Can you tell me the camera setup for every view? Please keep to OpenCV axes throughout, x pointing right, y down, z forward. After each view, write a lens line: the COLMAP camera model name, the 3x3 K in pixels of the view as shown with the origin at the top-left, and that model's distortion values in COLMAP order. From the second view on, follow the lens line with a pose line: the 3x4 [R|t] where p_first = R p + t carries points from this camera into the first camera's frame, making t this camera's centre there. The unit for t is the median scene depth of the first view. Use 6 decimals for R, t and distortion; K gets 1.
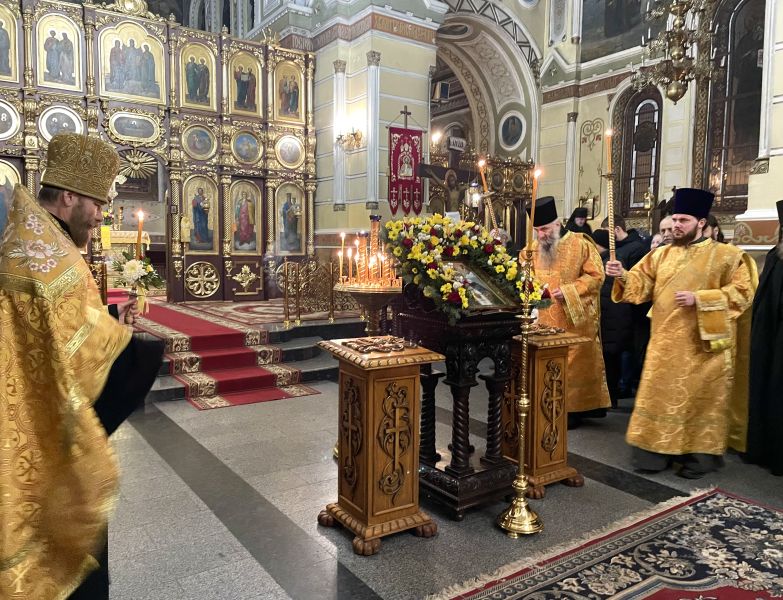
lens RADIAL K [[602.0, 0, 377.3], [0, 602.0, 296.1], [0, 0, 1]] dist [0.085916, -0.104353]
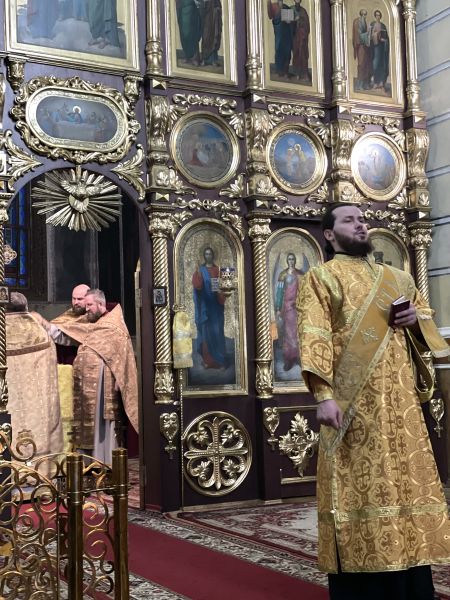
lens RADIAL K [[889.2, 0, 231.7], [0, 889.2, 301.5], [0, 0, 1]] dist [0.134893, 0.000000]
pose [[0.995696, -0.050797, -0.077525, -0.215237], [0.038128, 0.986872, -0.156939, -0.032238], [0.084479, 0.153308, 0.984561, 0.340070]]
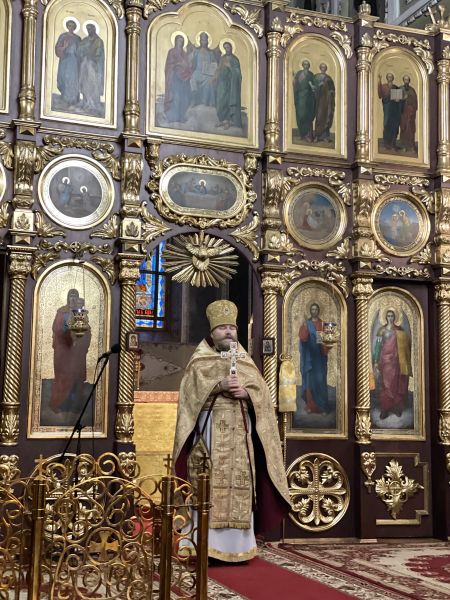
lens RADIAL K [[889.2, 0, 234.0], [0, 889.2, 300.5], [0, 0, 1]] dist [0.134893, 0.000000]
pose [[0.973461, -0.027838, -0.227153, -0.181208], [-0.019941, 0.978481, -0.205370, -0.026939], [0.227982, 0.204449, 0.951958, 0.272314]]
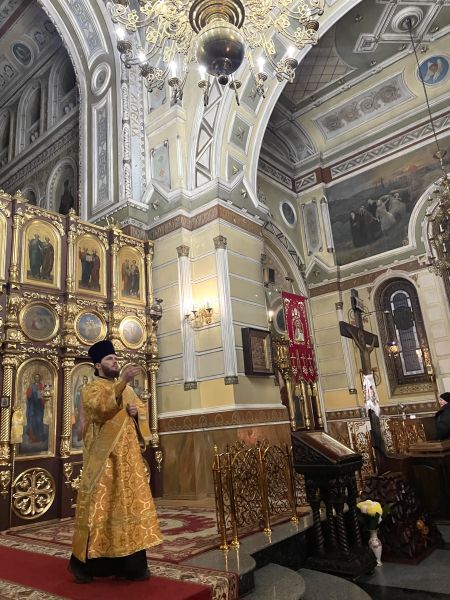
lens RADIAL K [[450.2, 0, 233.9], [0, 450.2, 294.2], [0, 0, 1]] dist [0.097471, -0.123997]
pose [[0.954709, -0.006631, 0.297466, -0.210591], [0.114291, 0.931227, -0.346054, -0.030351], [-0.274714, 0.364379, 0.889809, 0.313806]]
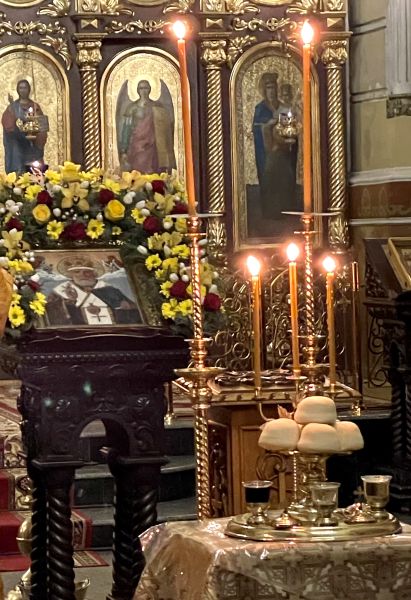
lens RADIAL K [[2353.8, 0, 201.8], [0, 2353.8, 302.8], [0, 0, 1]] dist [0.186316, 0.000000]
pose [[0.933115, -0.026426, -0.358607, 0.320212], [0.009706, 0.998784, -0.048344, 0.030789], [0.359448, 0.041630, 0.932236, -0.307296]]
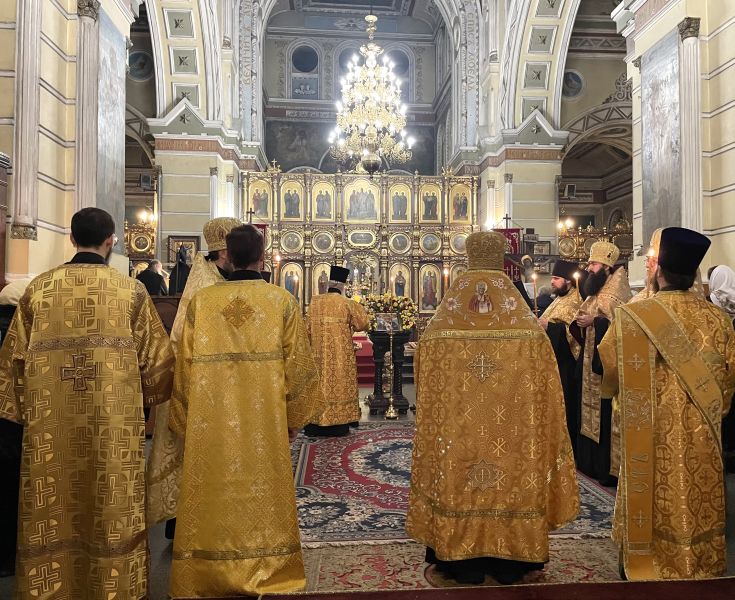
lens RADIAL K [[602.8, 0, 385.6], [0, 602.8, 291.3], [0, 0, 1]] dist [0.093674, -0.119734]
pose [[0.874031, -0.024530, -0.485250, 0.420048], [-0.027538, 0.994618, -0.099881, 0.031873], [0.485088, 0.100662, 0.868652, -0.364110]]
